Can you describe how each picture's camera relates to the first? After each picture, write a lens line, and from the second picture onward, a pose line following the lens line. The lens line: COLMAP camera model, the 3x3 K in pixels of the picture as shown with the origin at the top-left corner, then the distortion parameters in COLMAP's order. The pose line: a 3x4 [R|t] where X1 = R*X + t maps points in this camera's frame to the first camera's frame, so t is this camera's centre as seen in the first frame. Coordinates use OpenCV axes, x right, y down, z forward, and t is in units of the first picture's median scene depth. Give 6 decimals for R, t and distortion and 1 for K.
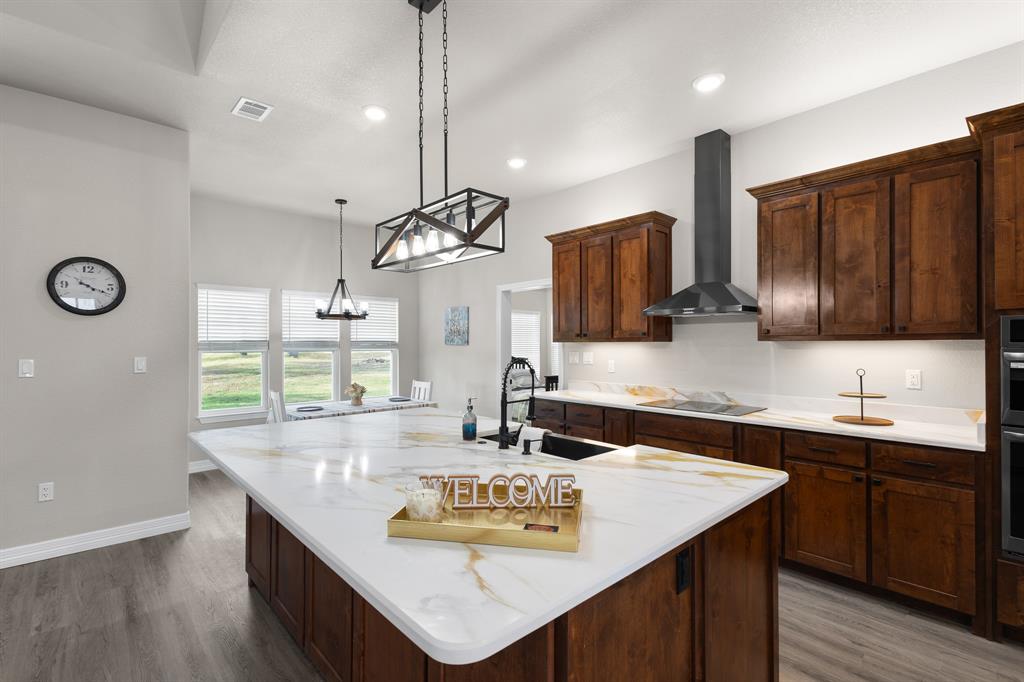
lens RADIAL K [[471.6, 0, 506.6], [0, 471.6, 340.7], [0, 0, 1]] dist [0.007557, -0.000460]
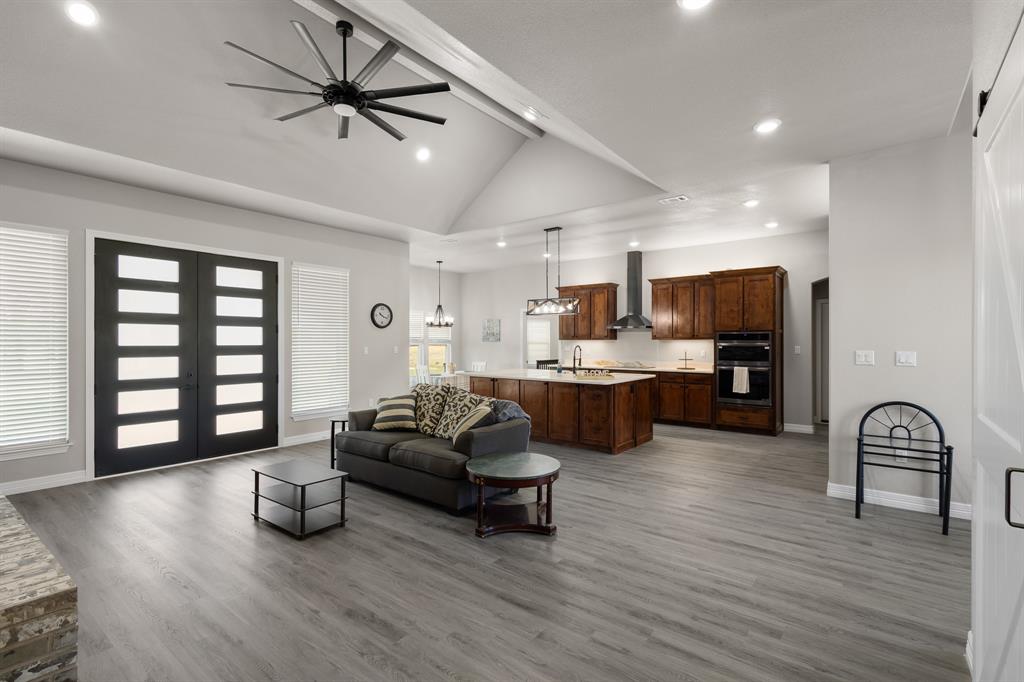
lens RADIAL K [[471.6, 0, 508.3], [0, 471.6, 342.6], [0, 0, 1]] dist [0.007557, -0.000460]
pose [[0.985162, 0.000778, 0.171627, -0.619446], [-0.002417, 0.999953, 0.009339, -0.005964], [-0.171611, -0.009615, 0.985118, -1.278514]]
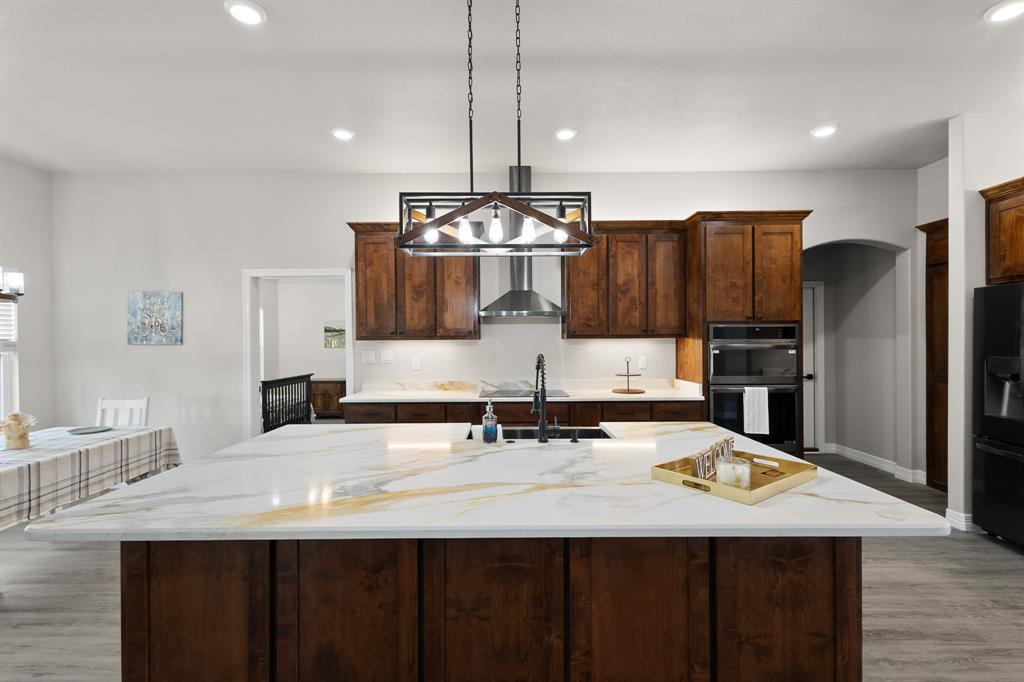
lens RADIAL K [[471.6, 0, 510.0], [0, 471.6, 342.2], [0, 0, 1]] dist [0.007557, -0.000460]
pose [[0.666082, -0.004950, 0.745862, -0.516538], [0.000522, 0.999981, 0.006170, 0.001882], [-0.745878, -0.003721, 0.666072, 0.228785]]
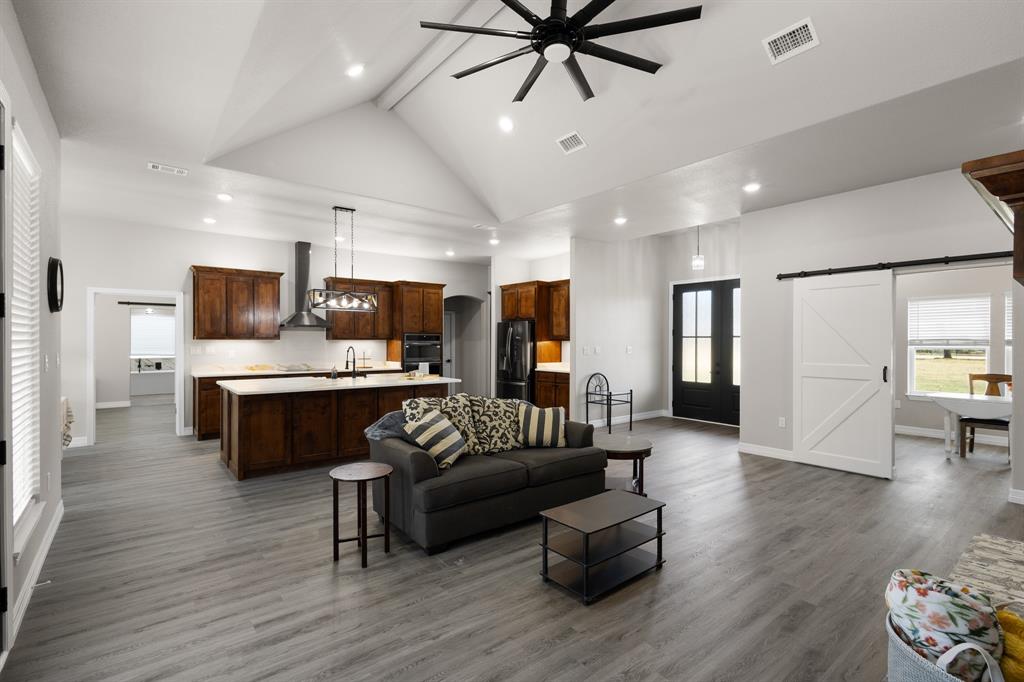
lens RADIAL K [[471.6, 0, 507.7], [0, 471.6, 339.6], [0, 0, 1]] dist [0.007557, -0.000460]
pose [[0.068665, 0.005320, 0.997626, -1.717638], [-0.007919, 0.999957, -0.004787, 0.003723], [-0.997608, -0.007571, 0.068704, -0.064578]]
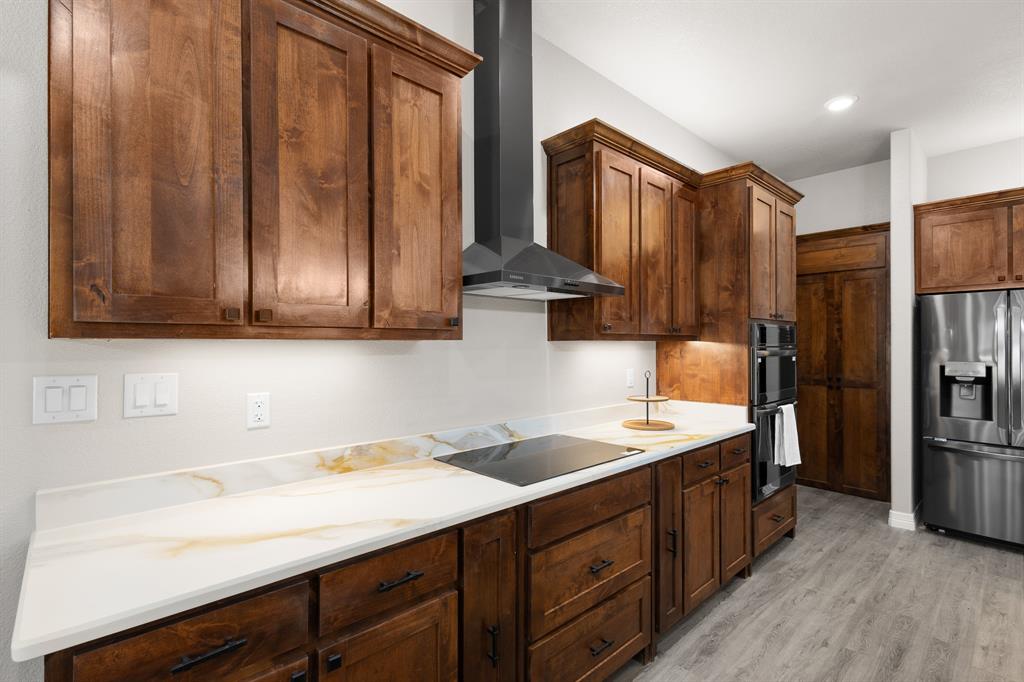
lens RADIAL K [[471.6, 0, 508.0], [0, 471.6, 340.1], [0, 0, 1]] dist [0.007557, -0.000460]
pose [[-0.012346, 0.009420, 0.999879, -0.163291], [-0.005330, 0.999941, -0.009486, 0.007192], [-0.999910, -0.005446, -0.012295, 1.067251]]
